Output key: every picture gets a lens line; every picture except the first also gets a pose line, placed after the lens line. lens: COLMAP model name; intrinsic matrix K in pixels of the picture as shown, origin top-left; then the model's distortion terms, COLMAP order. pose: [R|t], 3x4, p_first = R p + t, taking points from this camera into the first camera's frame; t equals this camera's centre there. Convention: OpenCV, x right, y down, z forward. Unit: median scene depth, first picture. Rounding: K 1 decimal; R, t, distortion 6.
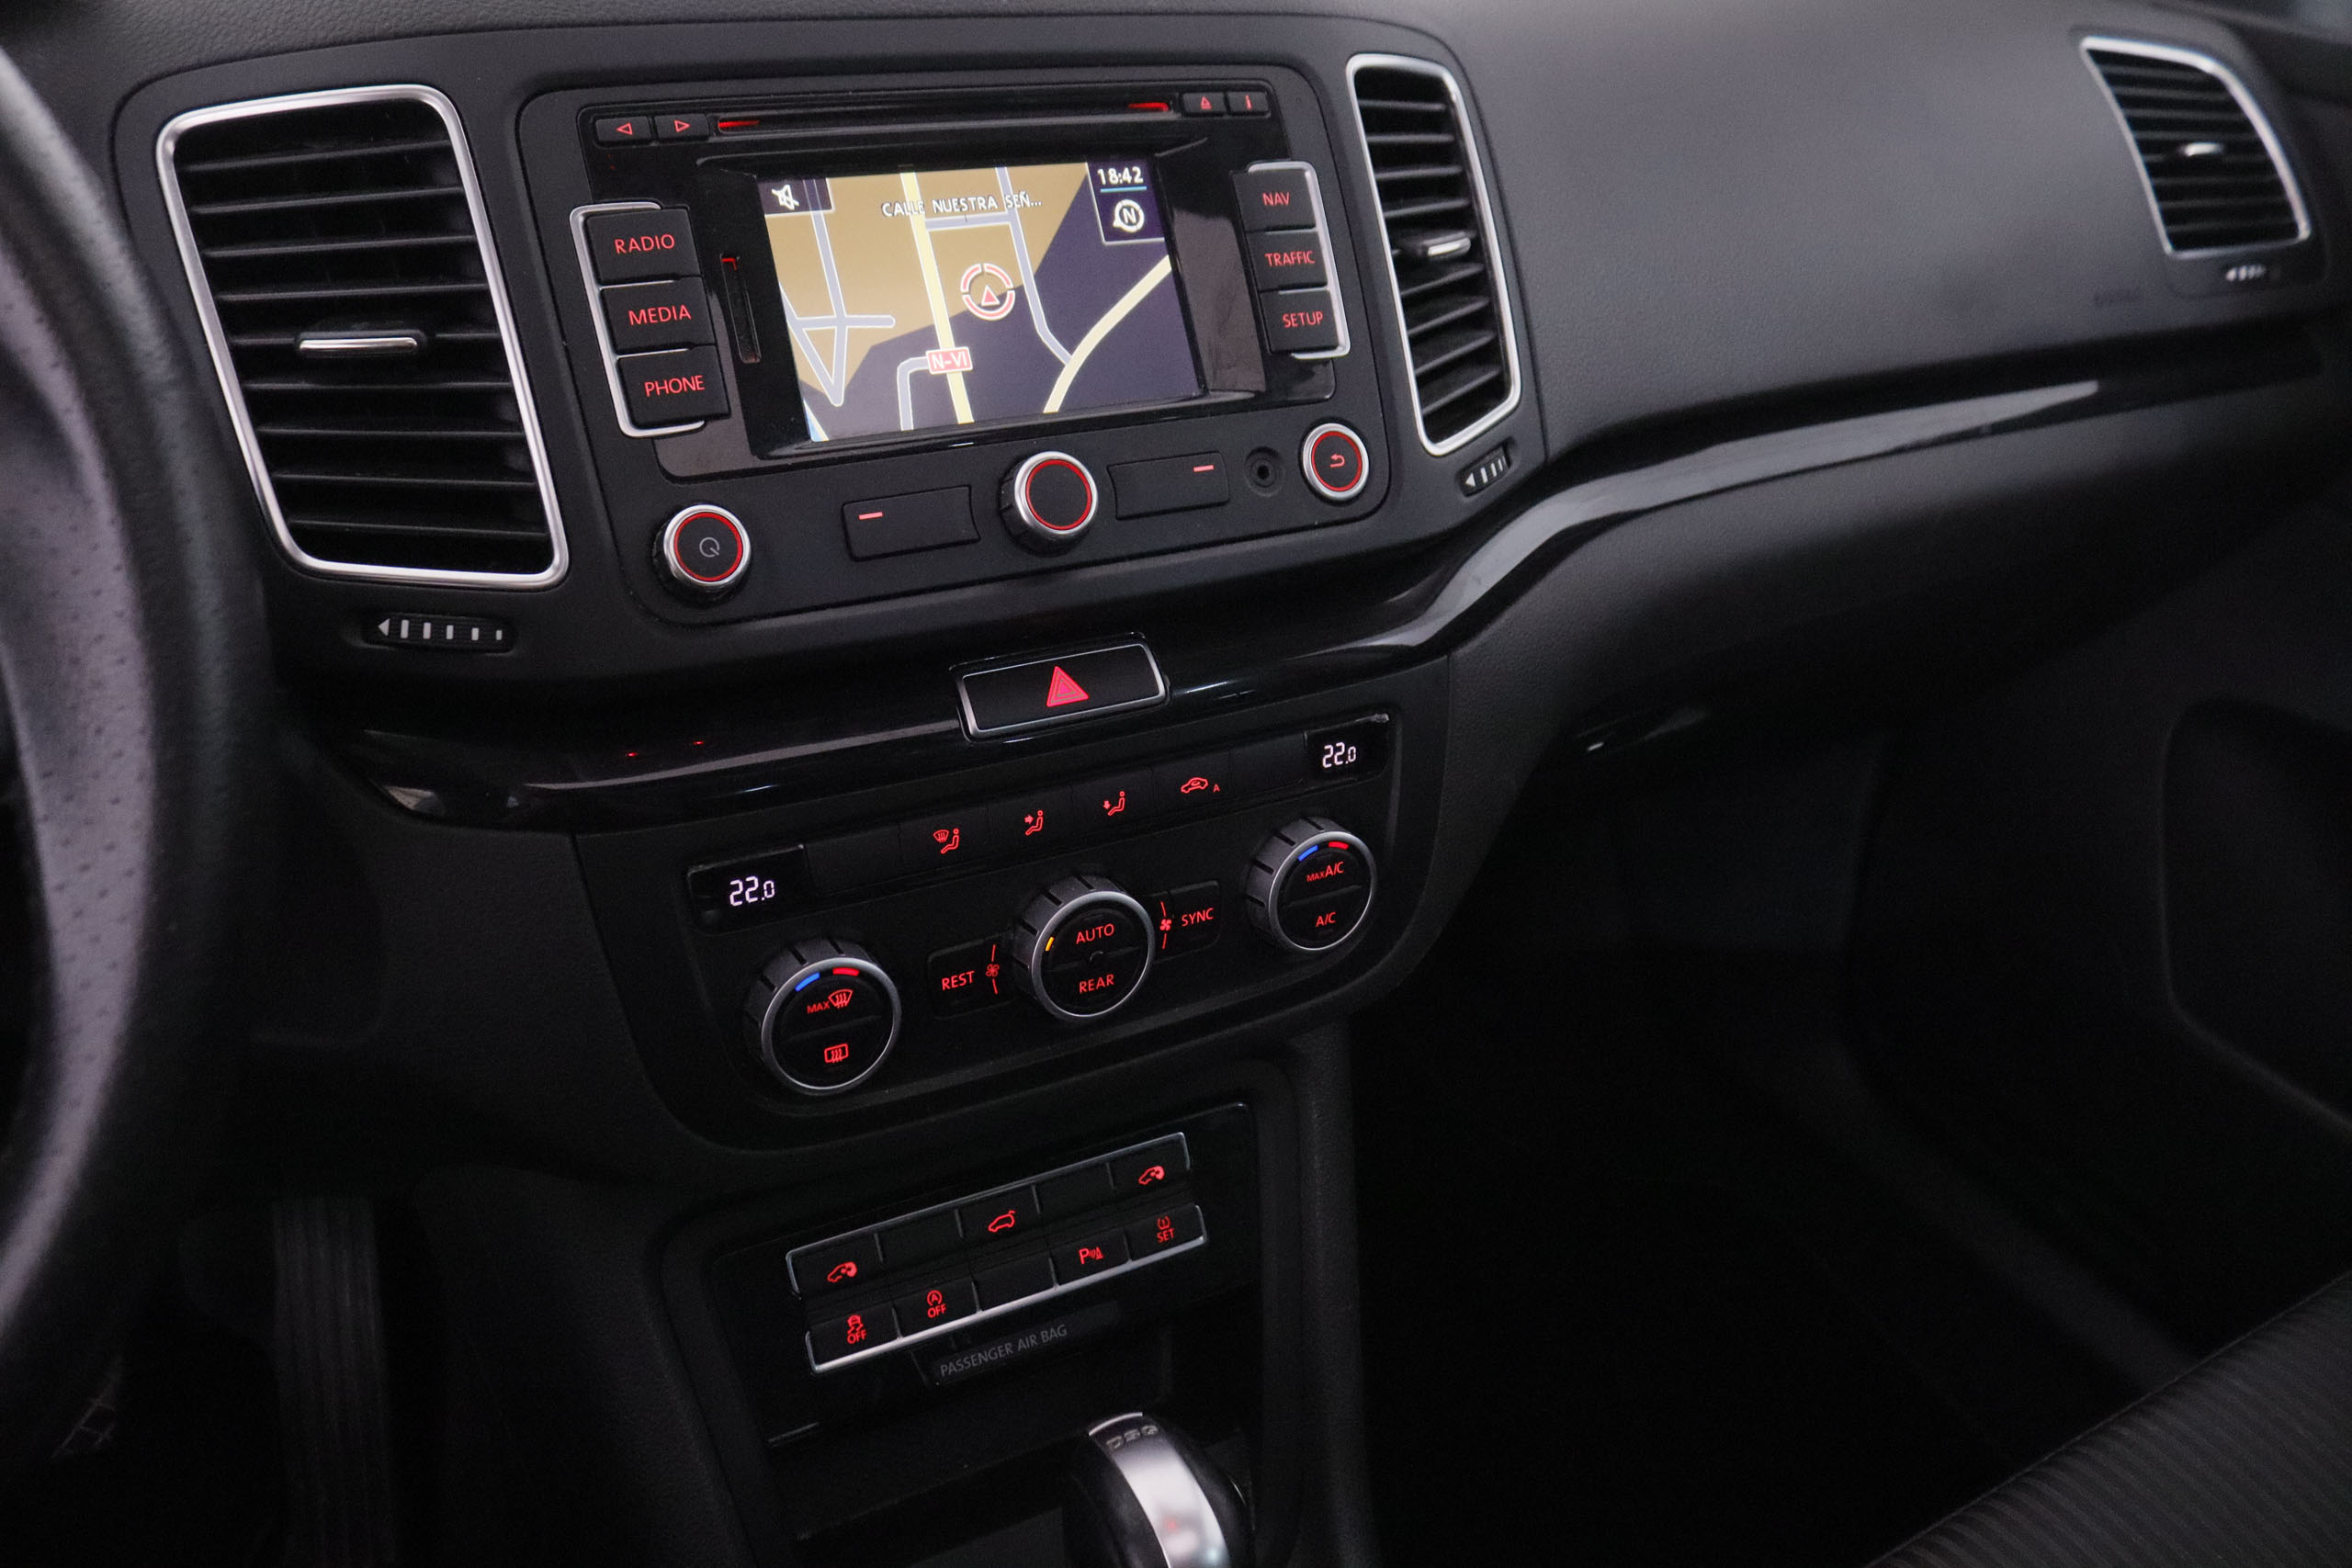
lens RADIAL K [[1972.7, 0, 1178.4], [0, 1972.7, 783.3], [0, 0, 1]] dist [-0.158529, 0.094831]
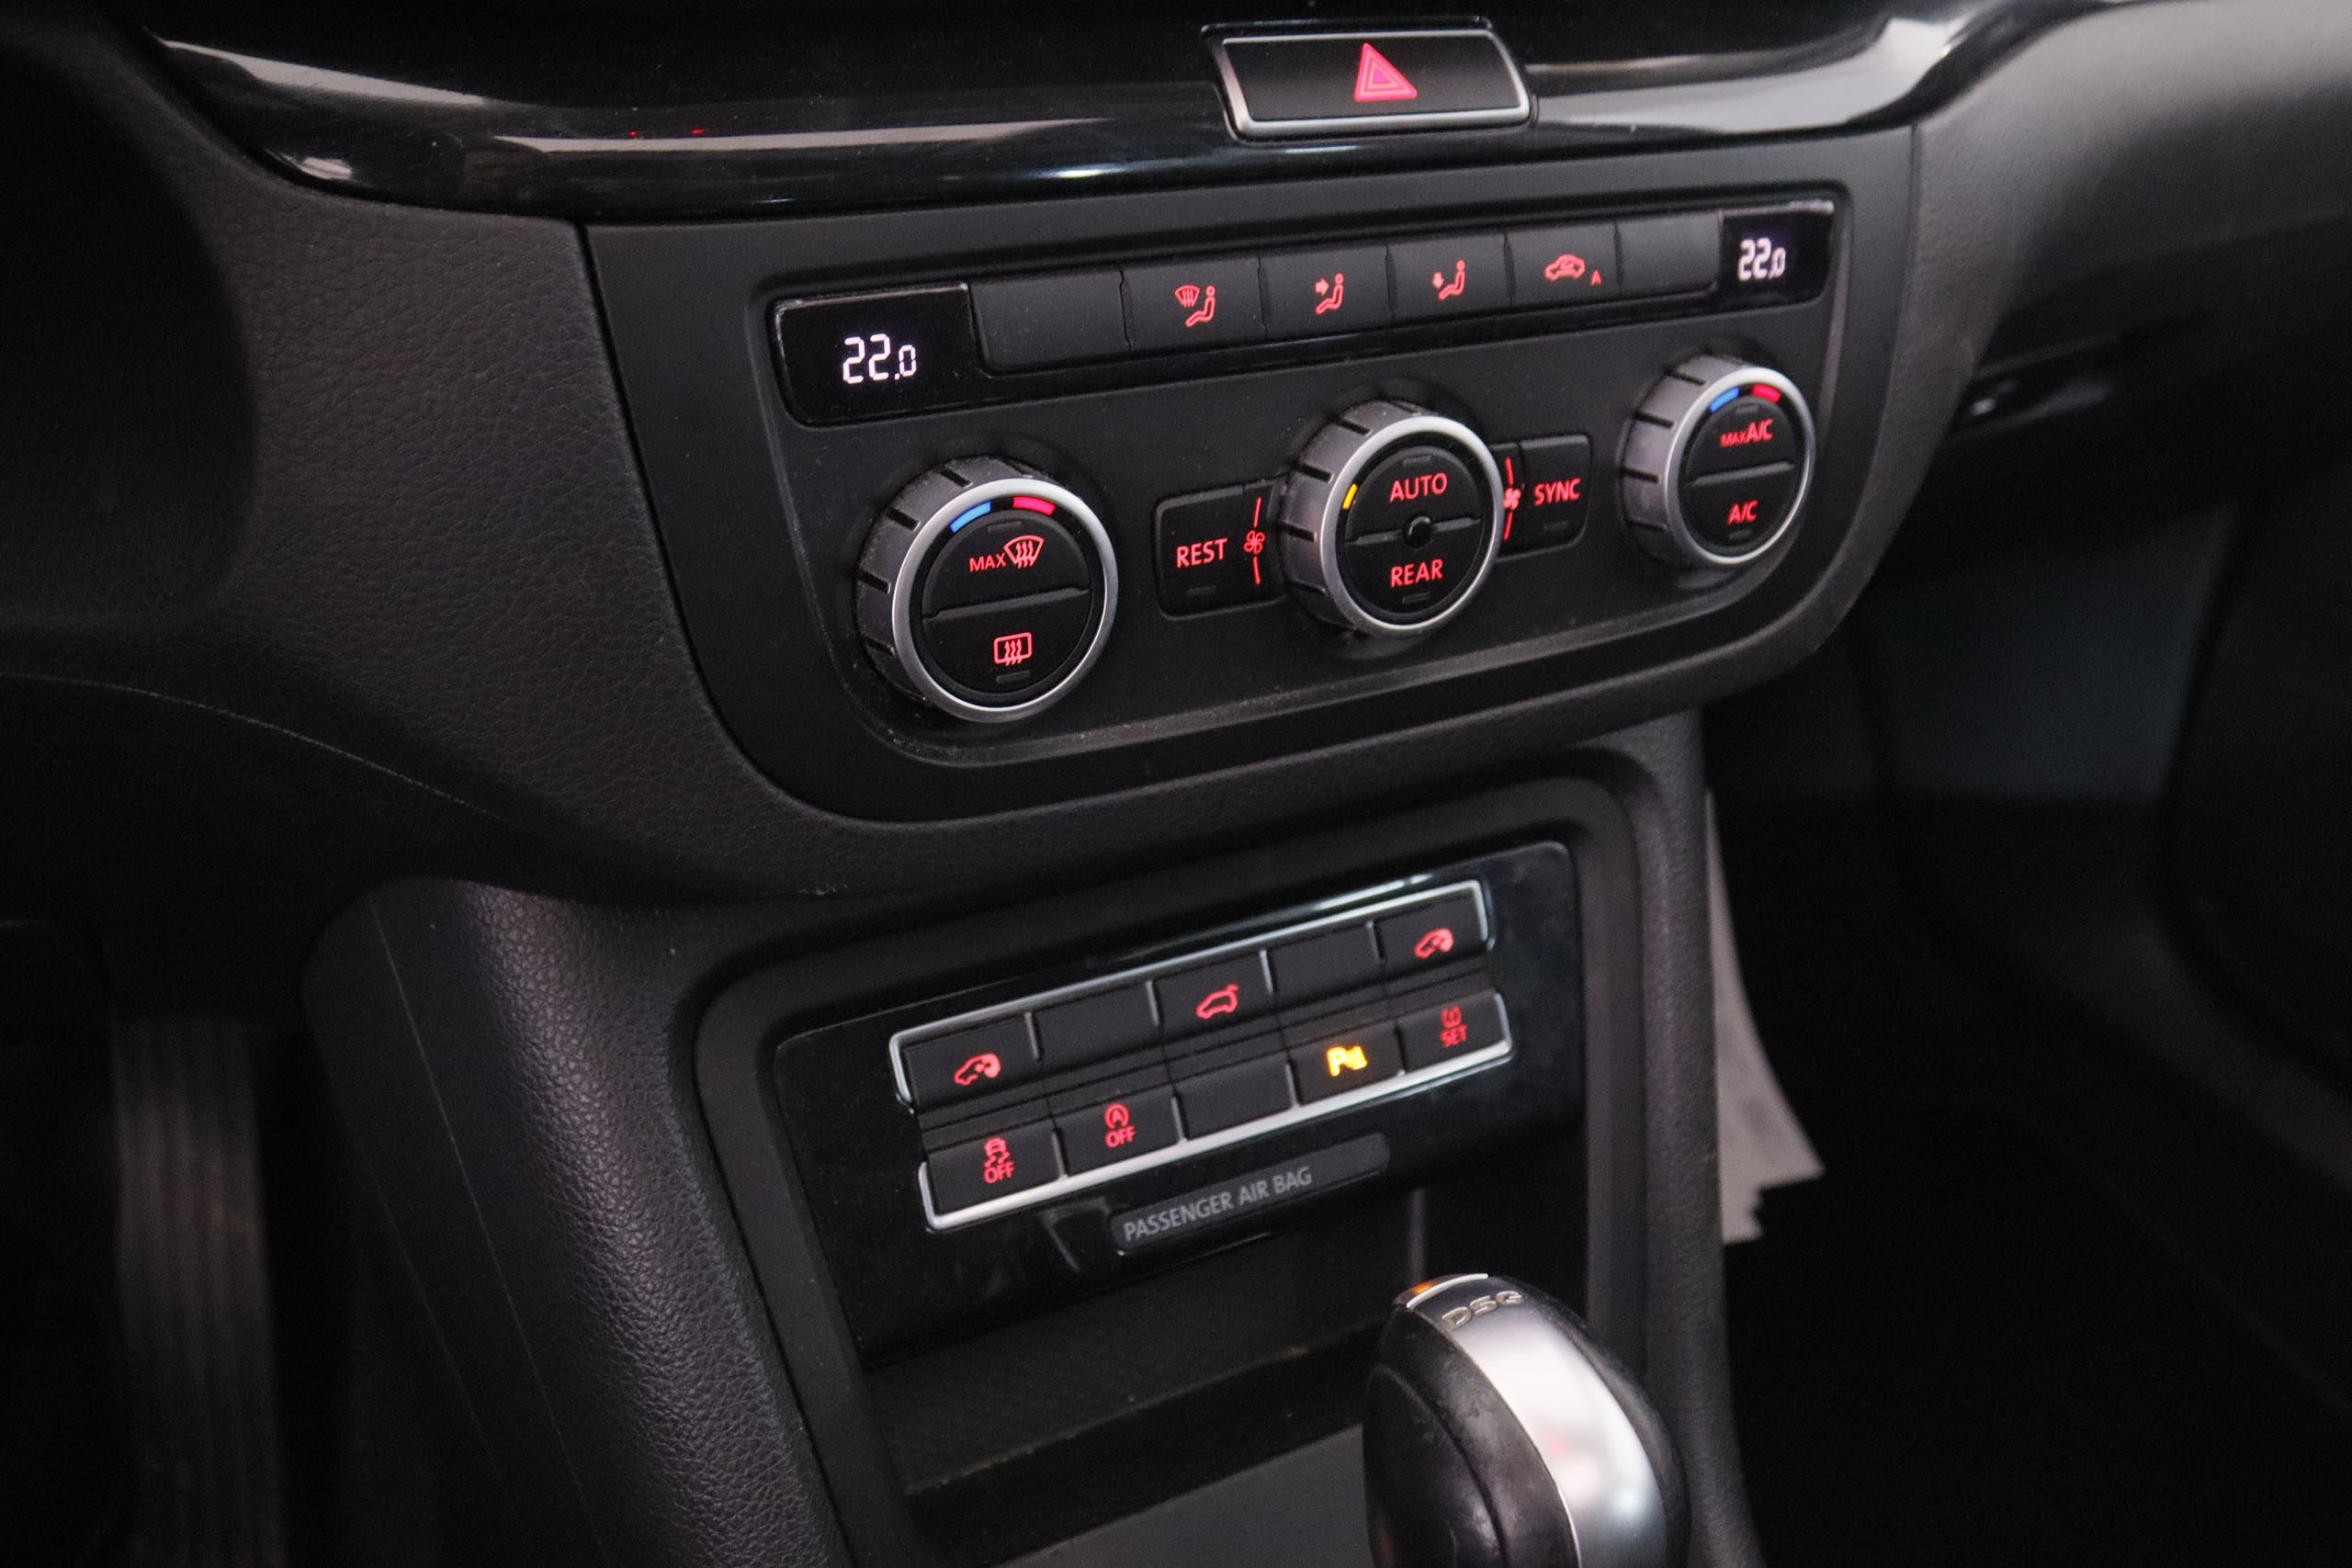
lens RADIAL K [[2193.7, 0, 1178.3], [0, 2193.7, 774.4], [0, 0, 1]] dist [-0.104367, 0.000000]
pose [[0.999980, 0.006151, -0.001364, -0.109903], [-0.006136, 0.999920, 0.011025, 0.150795], [0.001432, -0.011016, 0.999938, 0.296074]]
